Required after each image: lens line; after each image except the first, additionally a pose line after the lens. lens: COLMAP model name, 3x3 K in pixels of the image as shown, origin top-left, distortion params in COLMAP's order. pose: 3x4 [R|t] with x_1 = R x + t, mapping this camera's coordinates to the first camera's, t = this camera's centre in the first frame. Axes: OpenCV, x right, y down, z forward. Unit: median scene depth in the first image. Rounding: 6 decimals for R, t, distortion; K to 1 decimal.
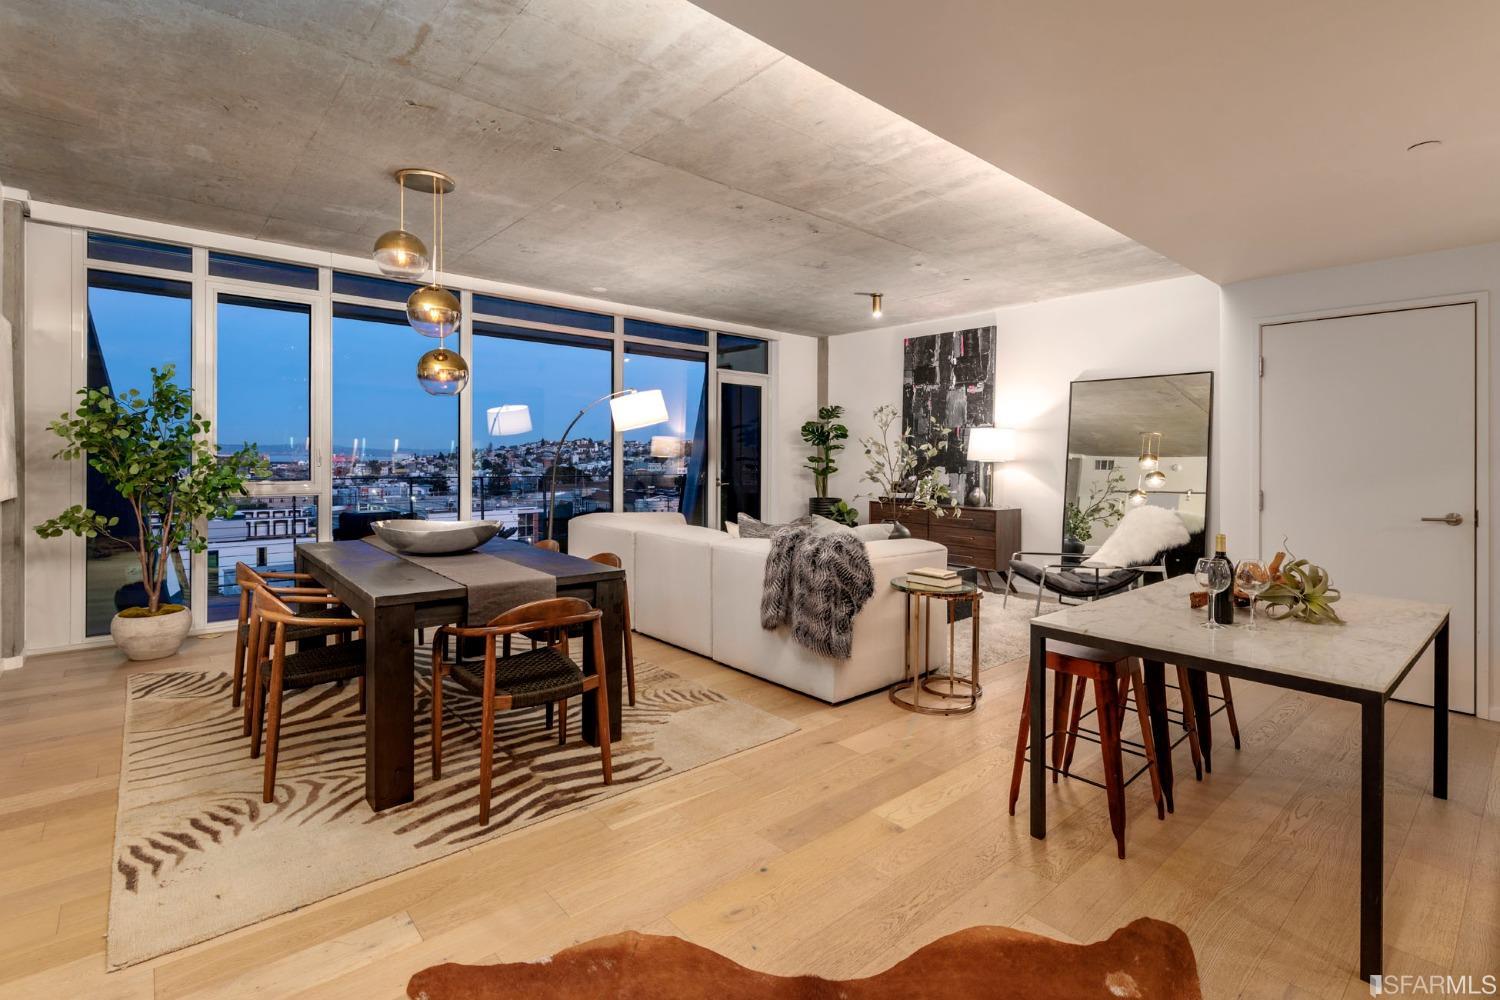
lens RADIAL K [[709.0, 0, 771.4], [0, 709.0, 459.5], [0, 0, 1]] dist [-0.002856, -0.001283]
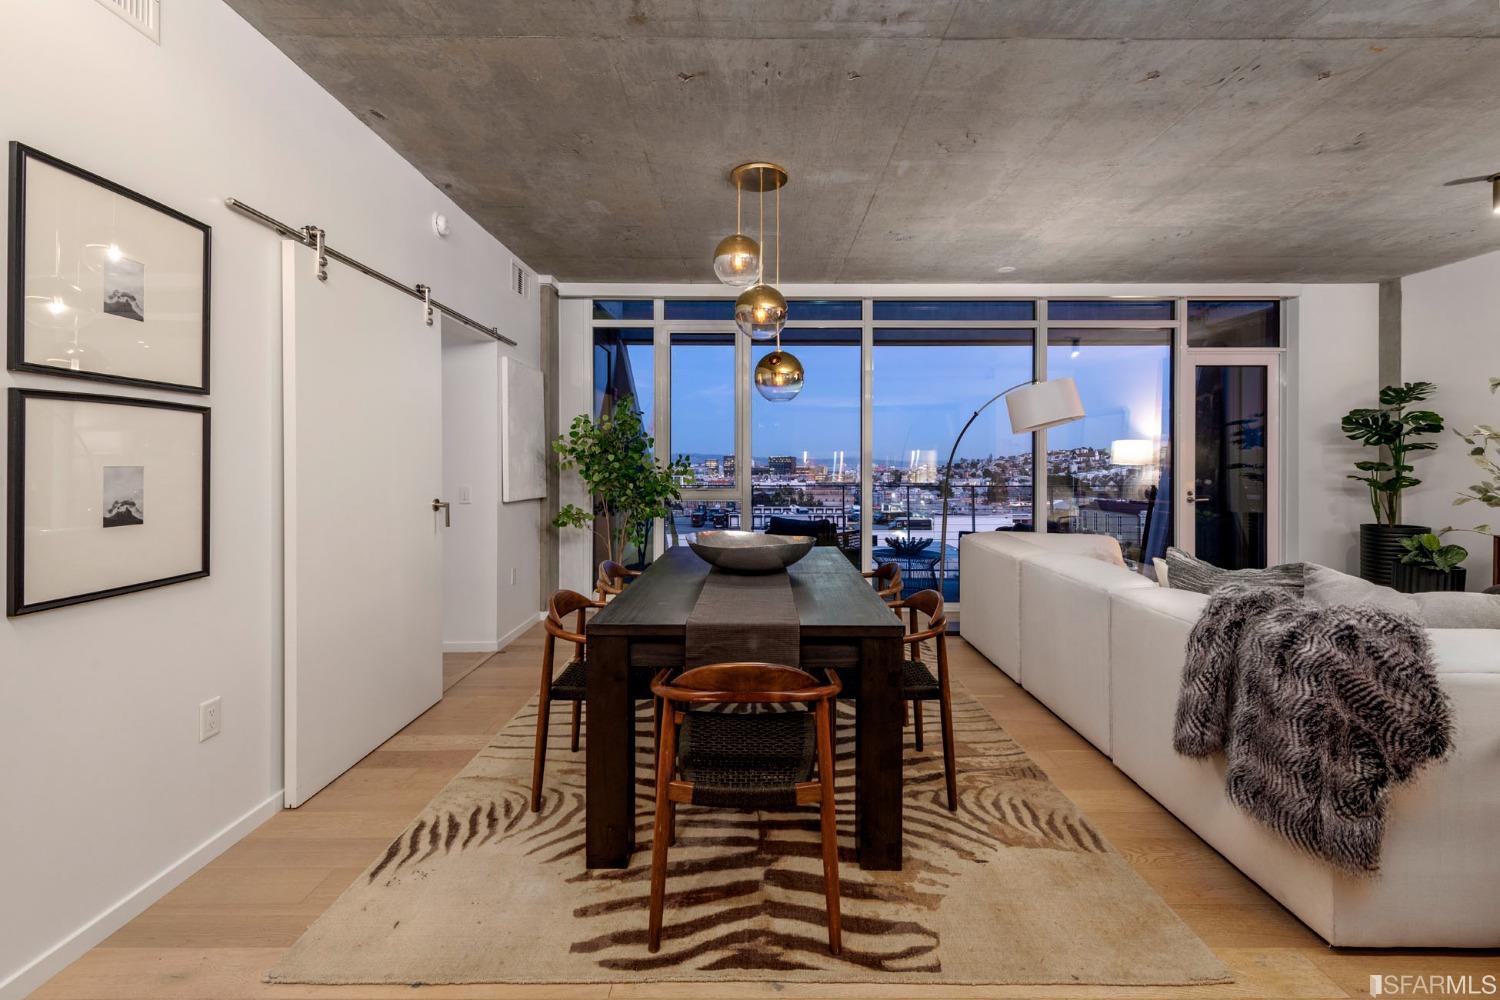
lens RADIAL K [[644.8, 0, 746.7], [0, 644.8, 468.3], [0, 0, 1]] dist [0.014966, -0.006828]
pose [[0.738174, -0.004753, -0.674593, 0.087292], [0.004201, 0.999988, -0.002449, 0.001670], [0.674597, -0.001026, 0.738185, 0.349795]]
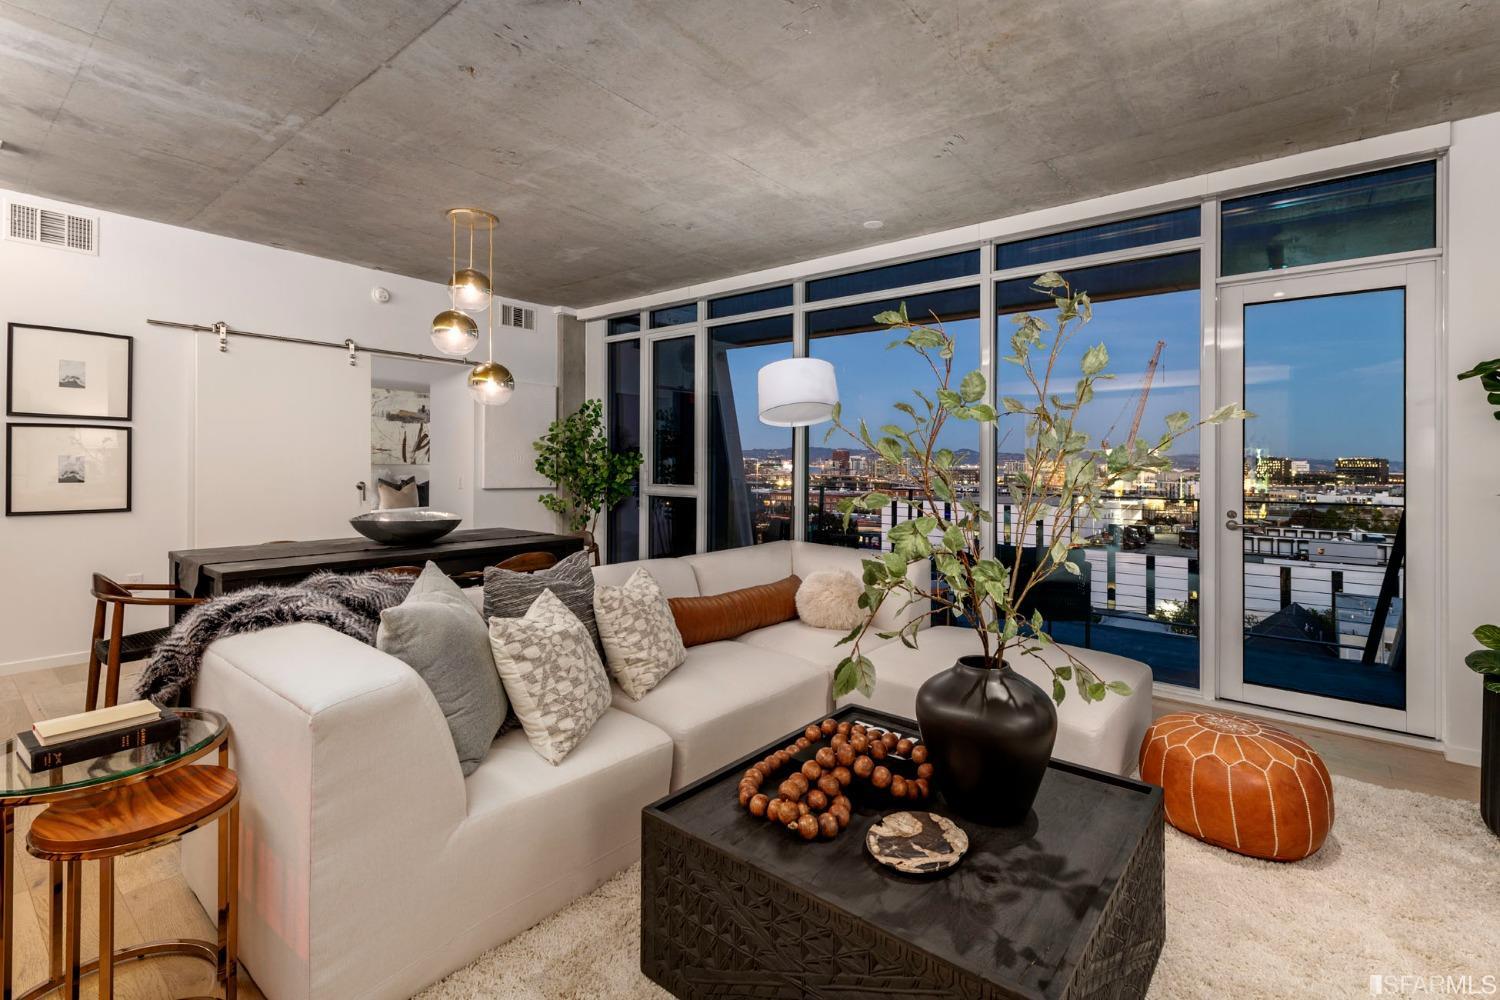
lens RADIAL K [[682.6, 0, 741.9], [0, 682.6, 467.5], [0, 0, 1]] dist [0.003187, -0.000143]
pose [[0.152679, -0.005043, -0.988263, 0.677853], [-0.010804, 0.999919, -0.006772, 0.011875], [0.988217, 0.011711, 0.152612, 1.286123]]
